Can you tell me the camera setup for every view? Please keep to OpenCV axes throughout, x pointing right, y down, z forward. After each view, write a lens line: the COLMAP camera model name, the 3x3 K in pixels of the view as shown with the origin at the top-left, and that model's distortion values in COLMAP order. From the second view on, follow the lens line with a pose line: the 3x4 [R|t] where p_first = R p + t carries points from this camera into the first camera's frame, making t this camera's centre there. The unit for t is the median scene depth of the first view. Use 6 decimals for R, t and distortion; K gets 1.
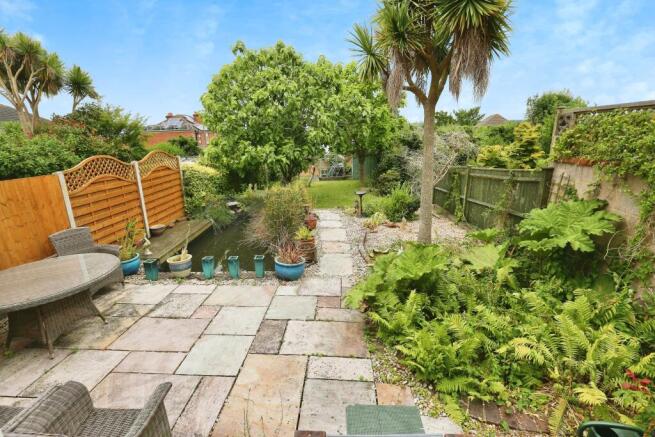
lens RADIAL K [[312.4, 0, 327.5], [0, 312.4, 218.5], [0, 0, 1]] dist [0.000097, -0.000002]
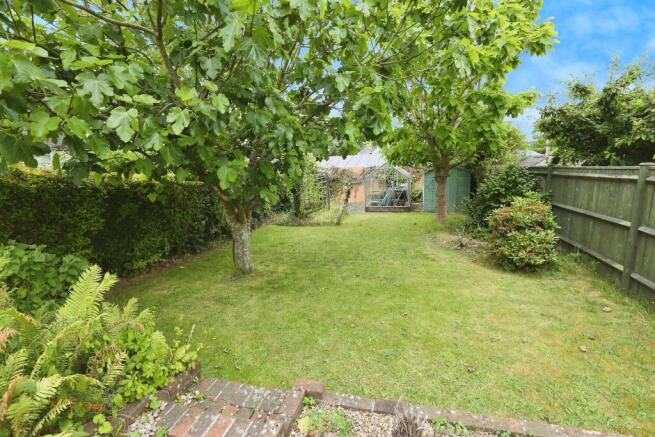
lens RADIAL K [[320.6, 0, 327.5], [0, 320.6, 218.5], [0, 0, 1]] dist [-0.000002, 0.000003]
pose [[0.972041, 0.038787, -0.231586, 0.047522], [-0.056916, 0.995771, -0.072122, -0.063171], [0.227809, 0.083286, 0.970137, 0.410464]]
